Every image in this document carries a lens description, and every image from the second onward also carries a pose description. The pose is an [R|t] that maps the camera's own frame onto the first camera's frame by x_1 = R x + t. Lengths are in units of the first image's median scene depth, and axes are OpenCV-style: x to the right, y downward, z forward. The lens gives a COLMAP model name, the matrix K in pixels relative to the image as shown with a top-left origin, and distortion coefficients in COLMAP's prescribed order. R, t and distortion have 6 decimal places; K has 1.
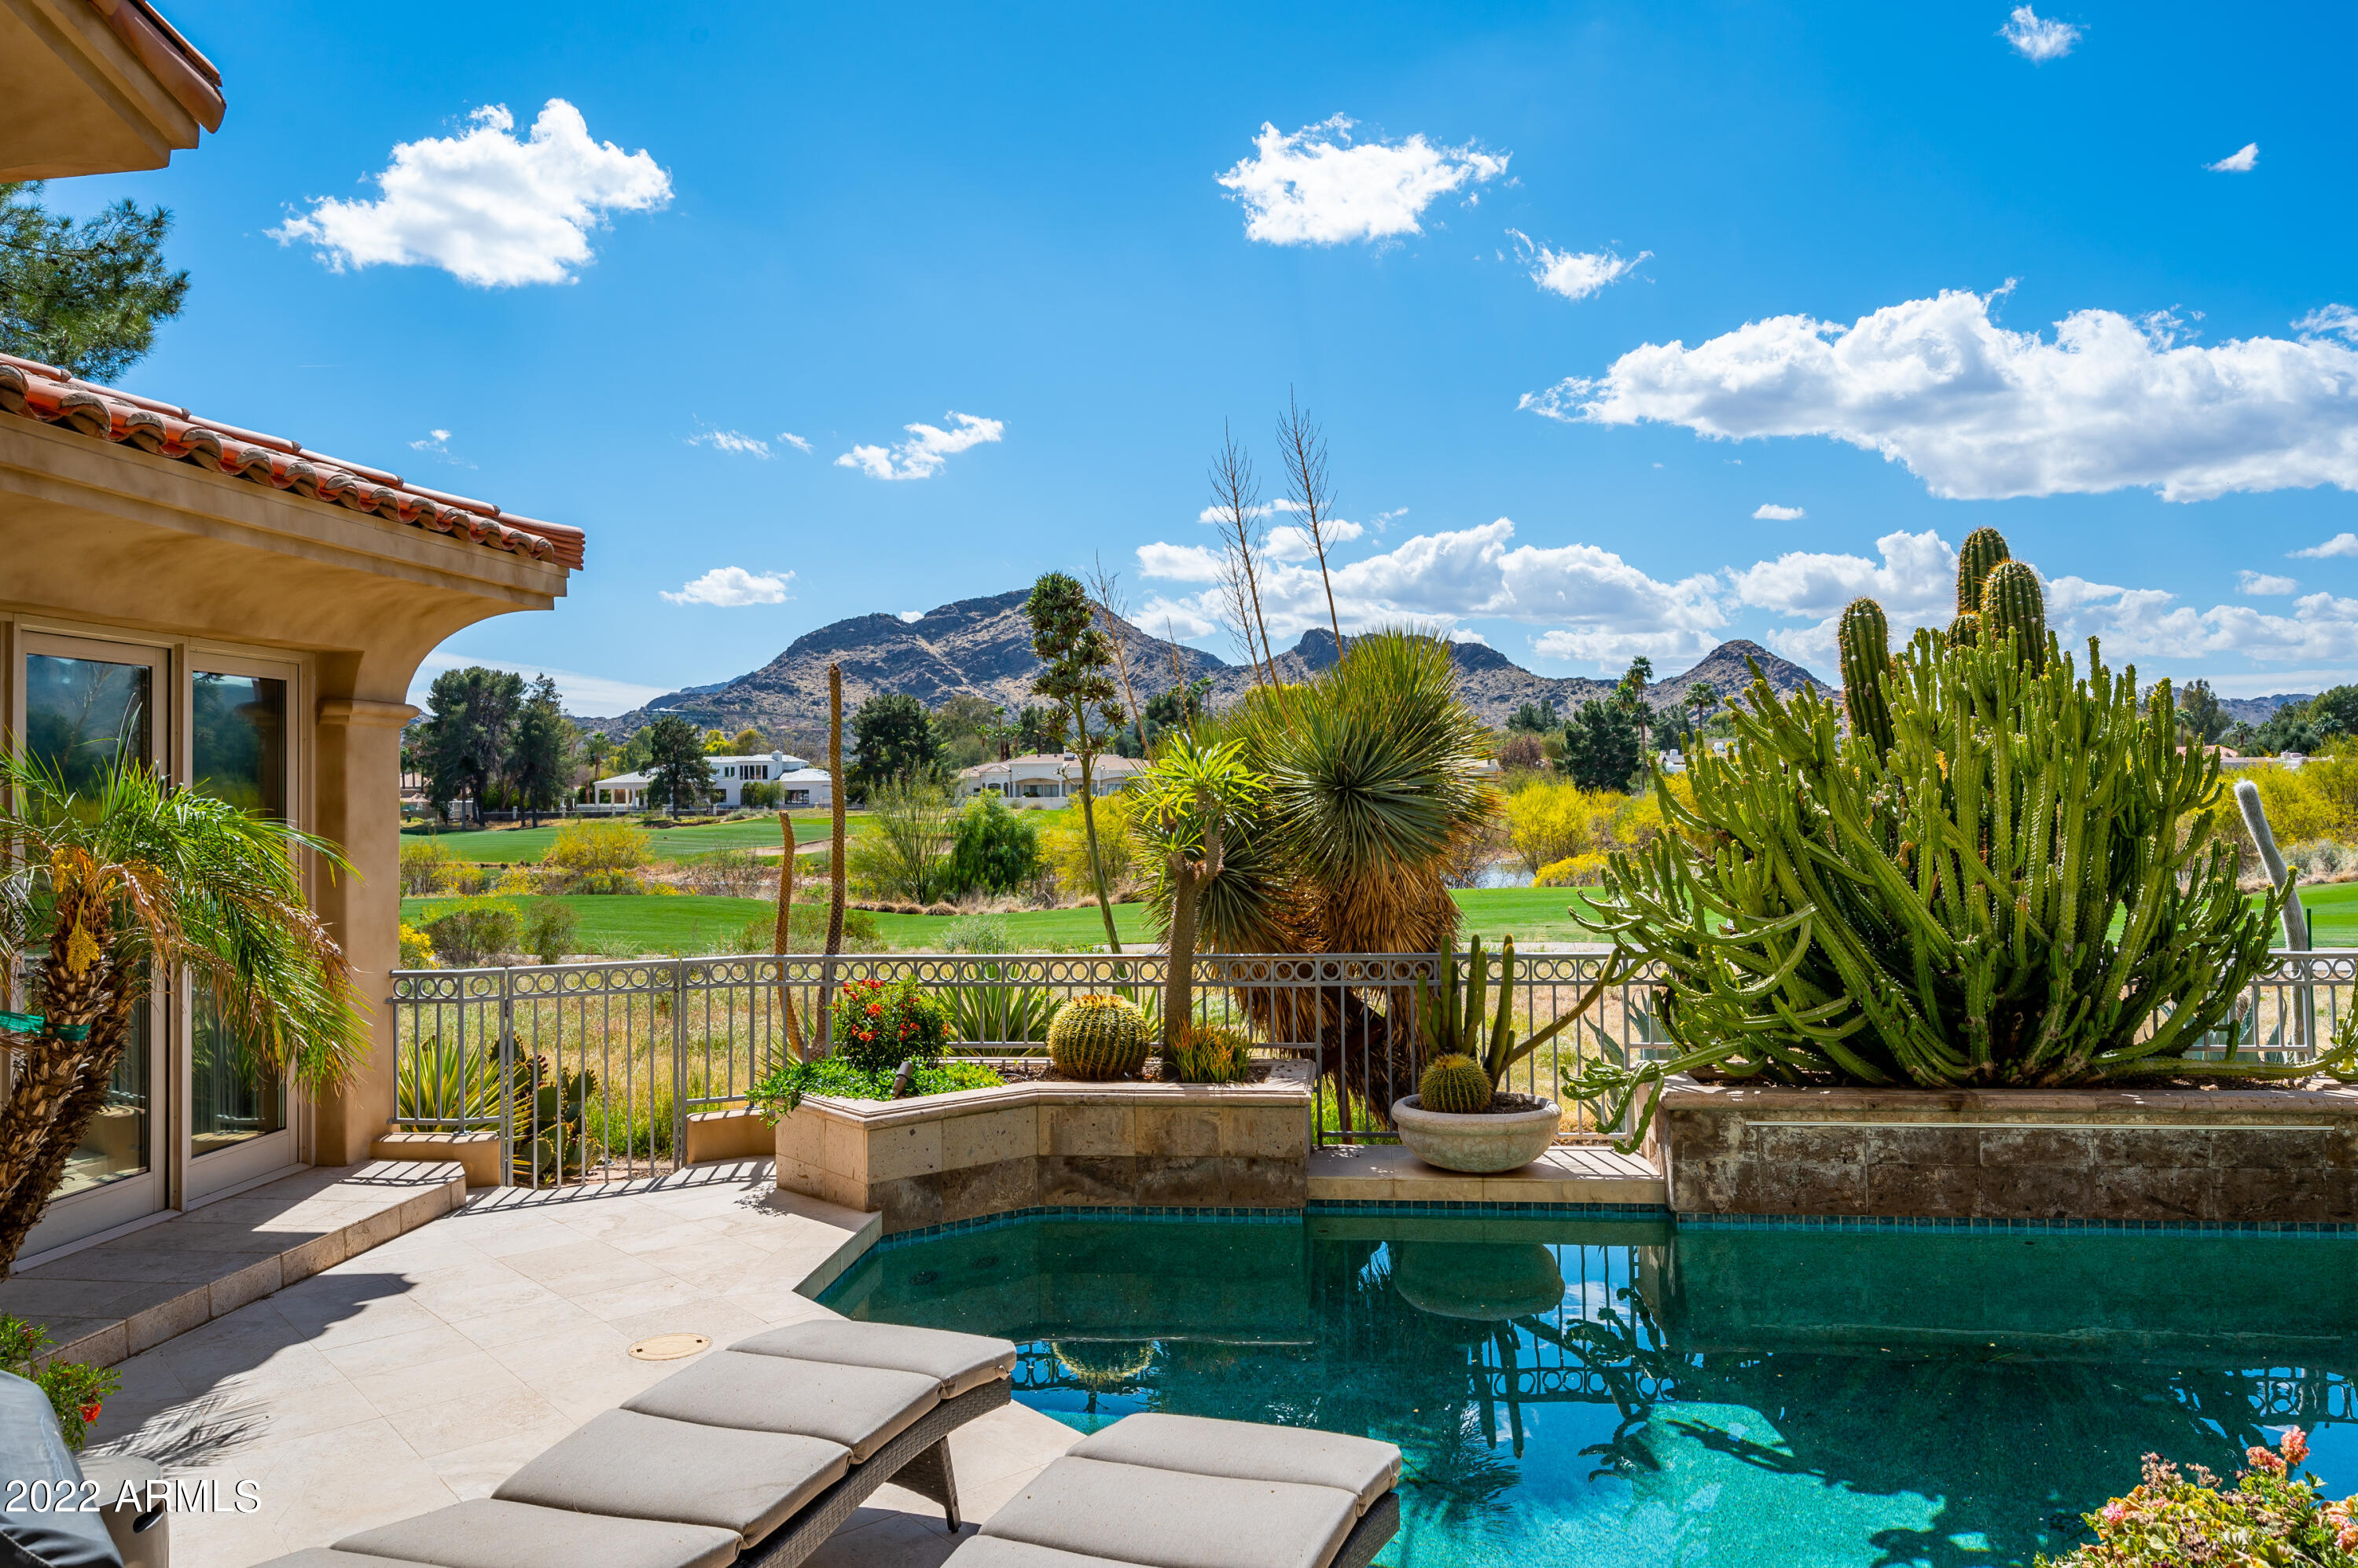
lens RADIAL K [[1733.5, 0, 1167.3], [0, 1733.5, 787.3], [0, 0, 1]] dist [0.009574, -0.003398]
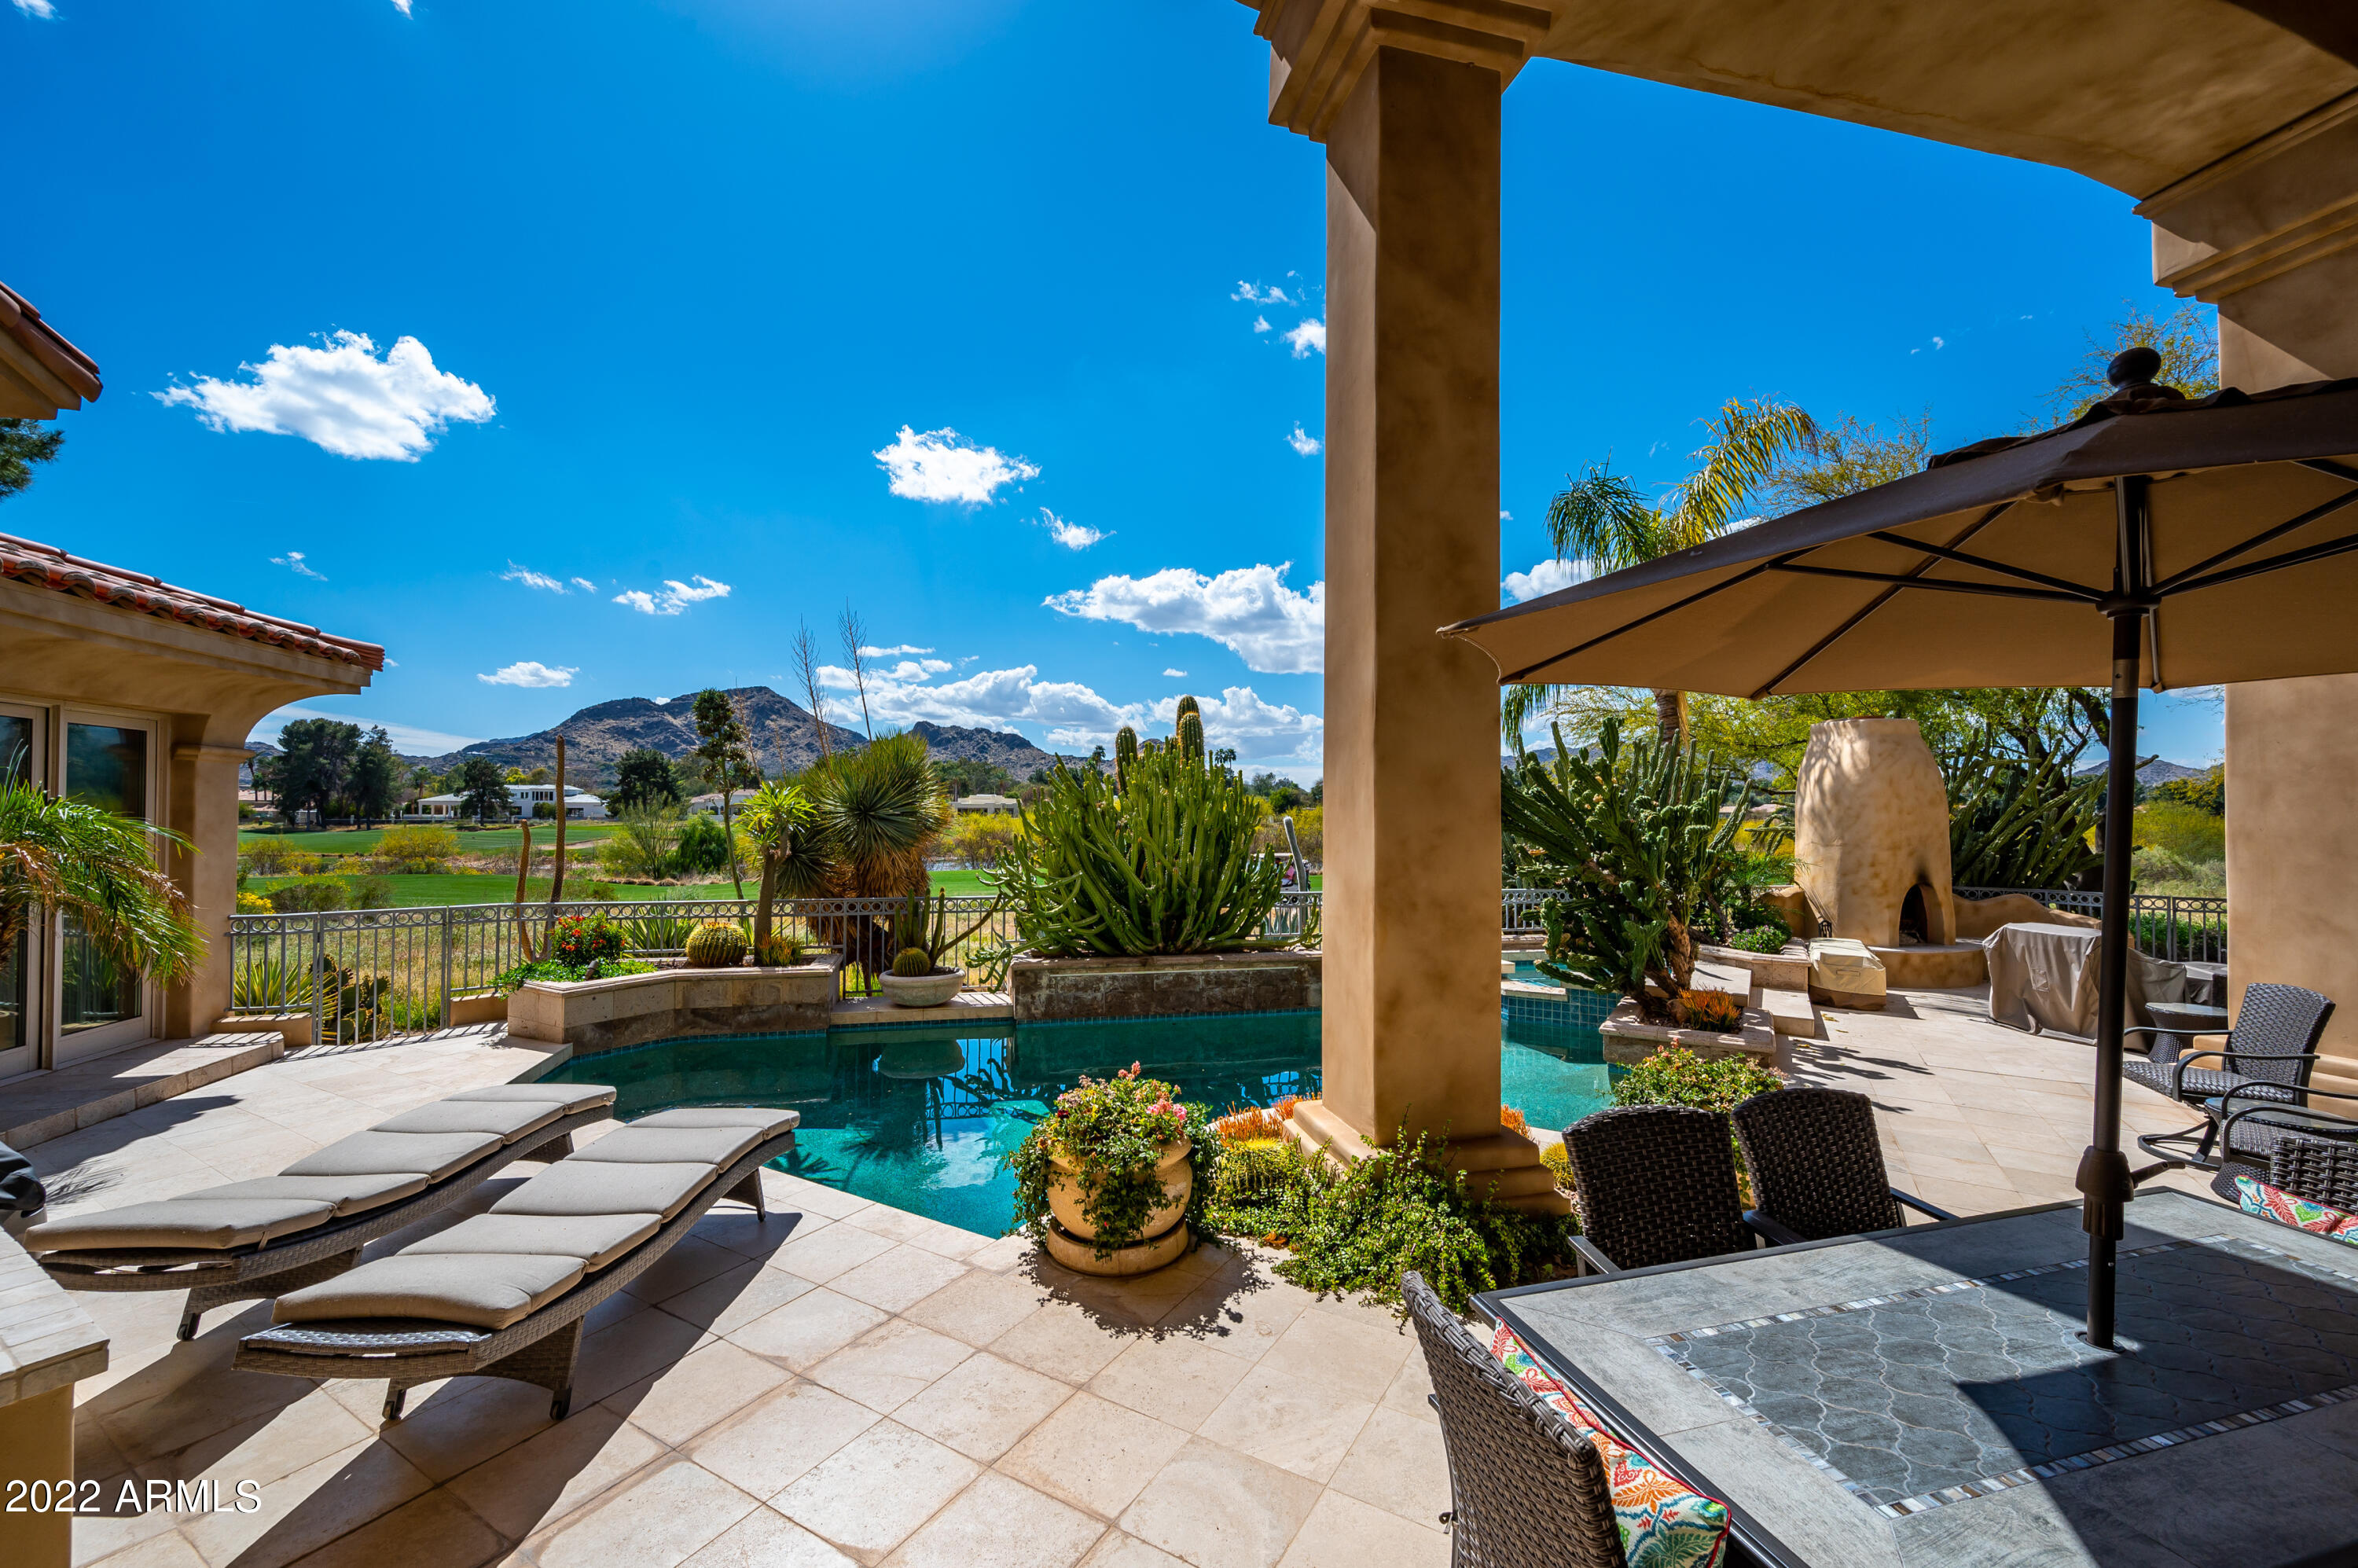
lens RADIAL K [[971.3, 0, 1183.8], [0, 971.3, 802.2], [0, 0, 1]] dist [0.001268, 0.000310]
pose [[0.940284, 0.022313, 0.339658, 0.012563], [-0.018156, 0.999716, -0.015412, -0.000112], [-0.339906, 0.008325, 0.940423, -0.024684]]
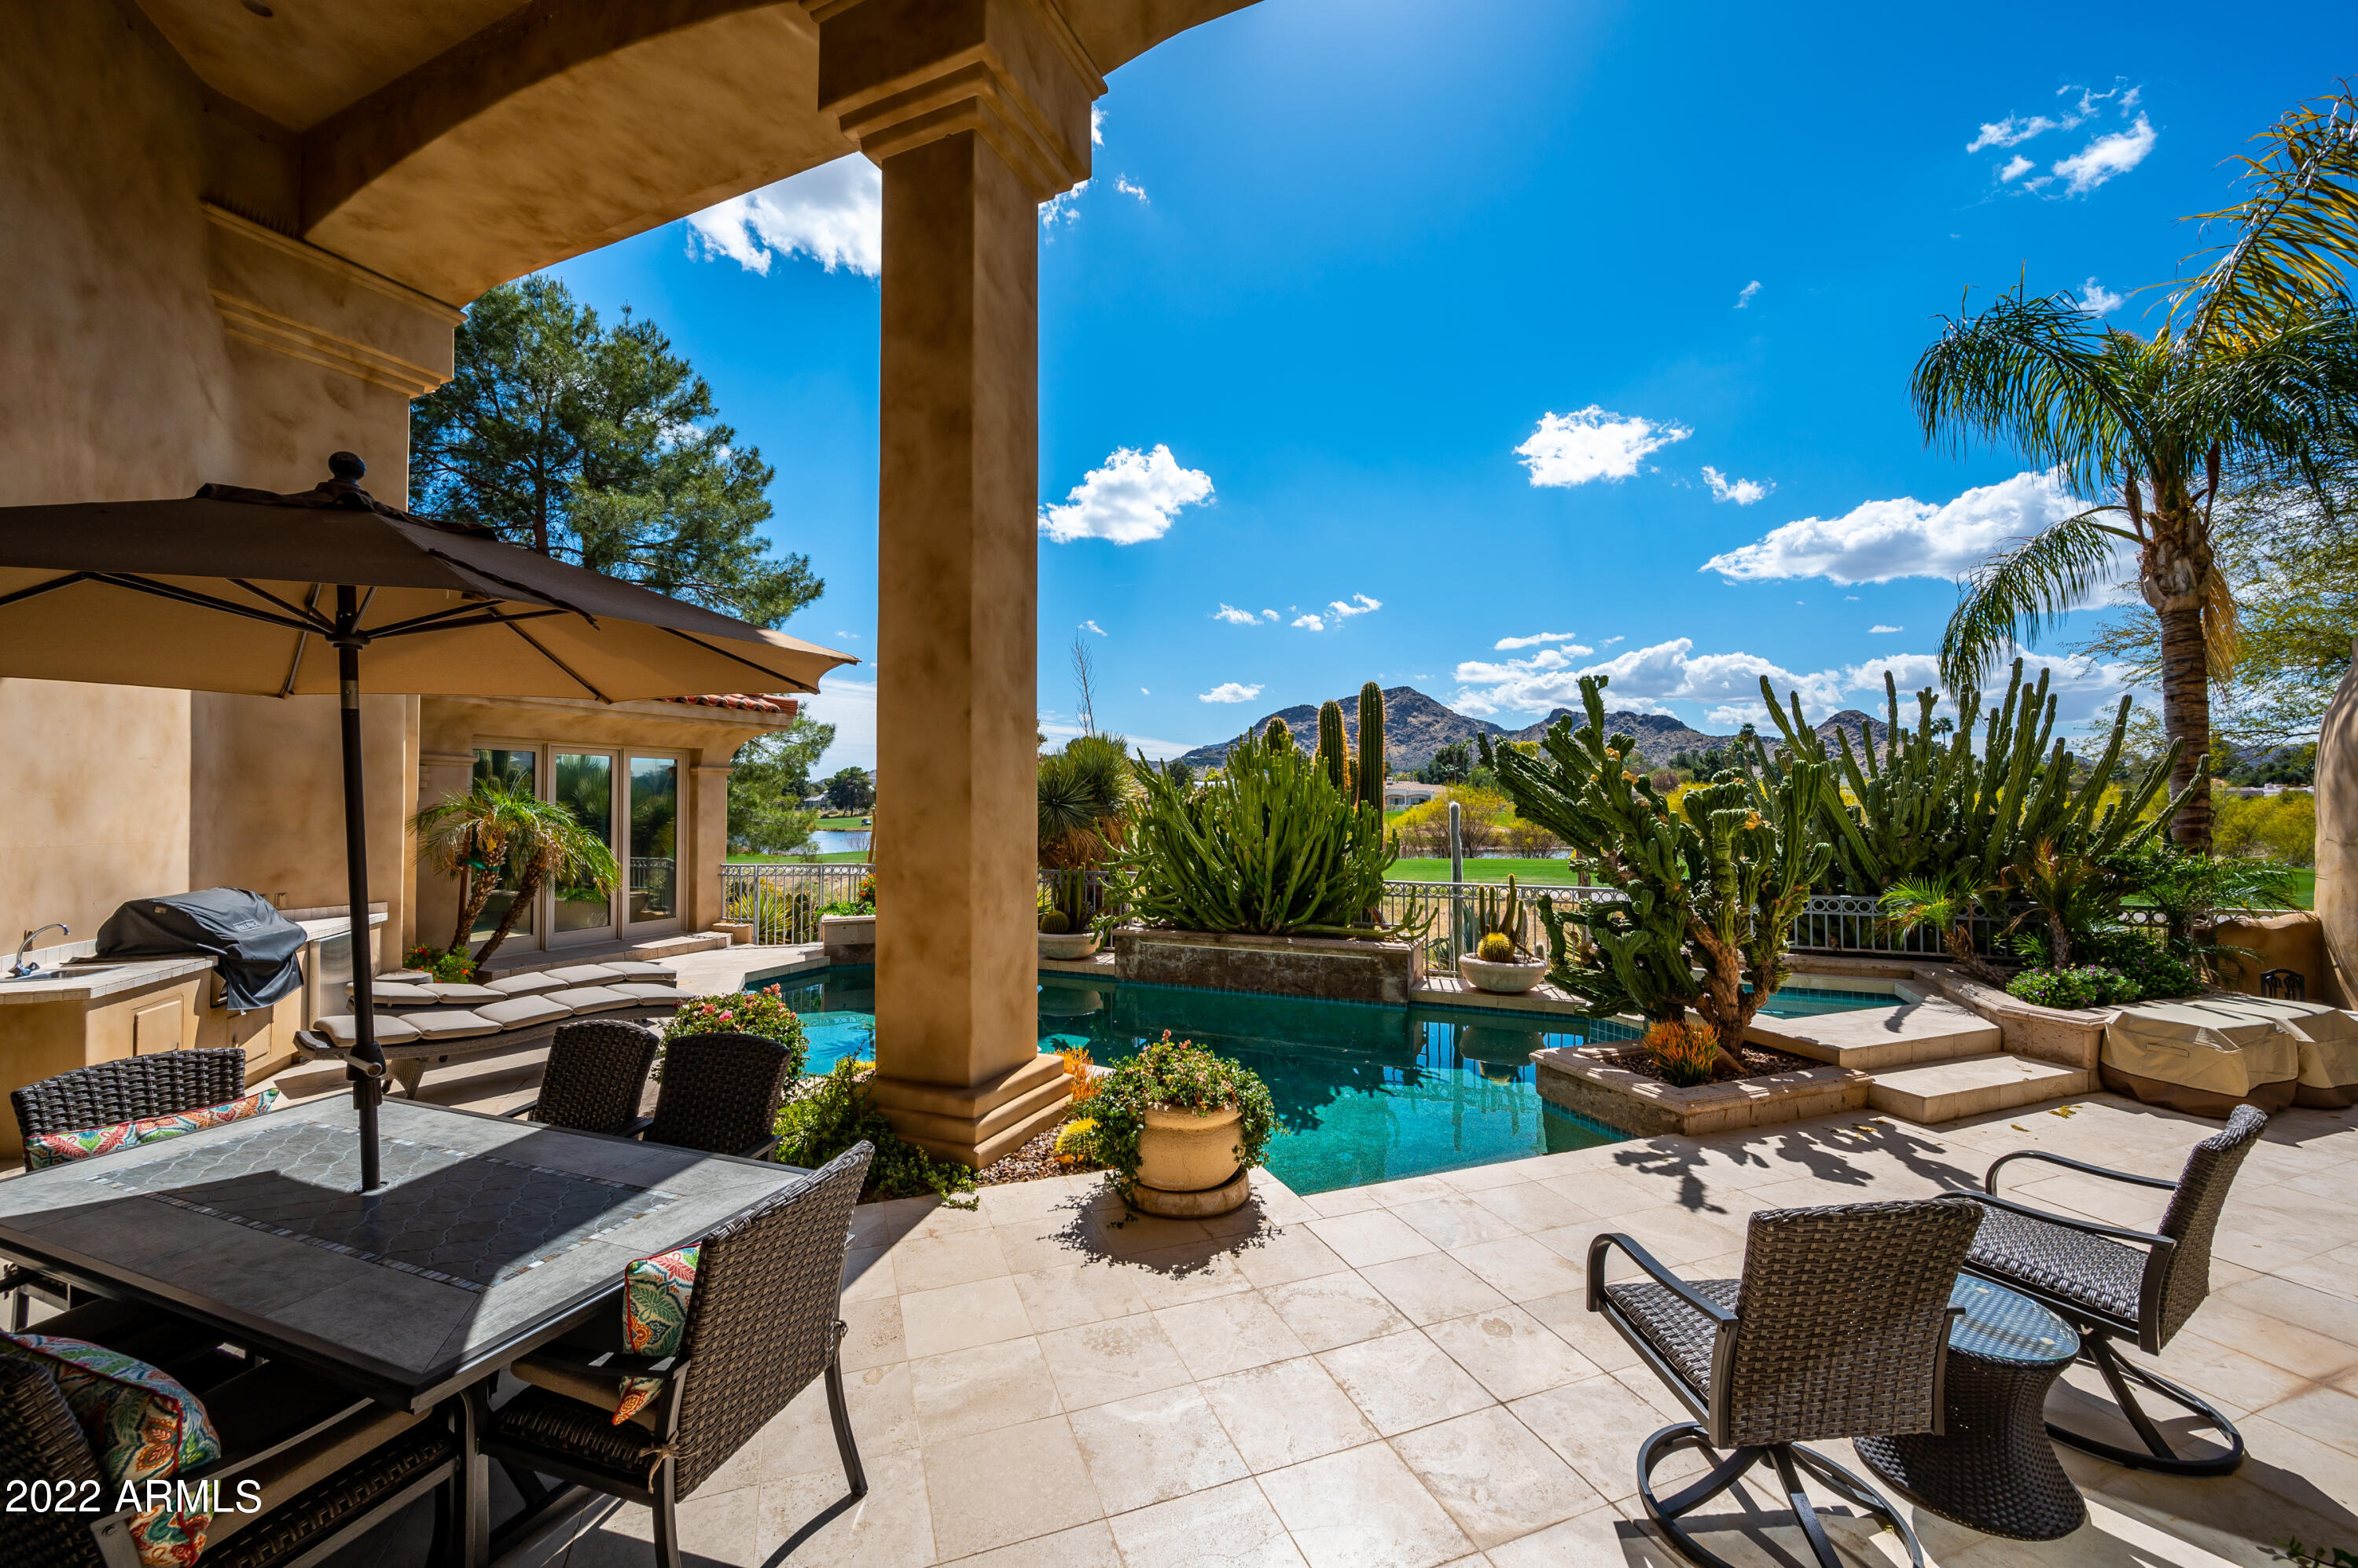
lens RADIAL K [[948.1, 0, 1188.7], [0, 948.1, 768.6], [0, 0, 1]] dist [-0.001102, -0.000113]
pose [[0.950463, -0.000119, -0.310837, 0.122920], [-0.009549, 0.999517, -0.029580, -0.001218], [0.310690, 0.031083, 0.950003, -0.034894]]
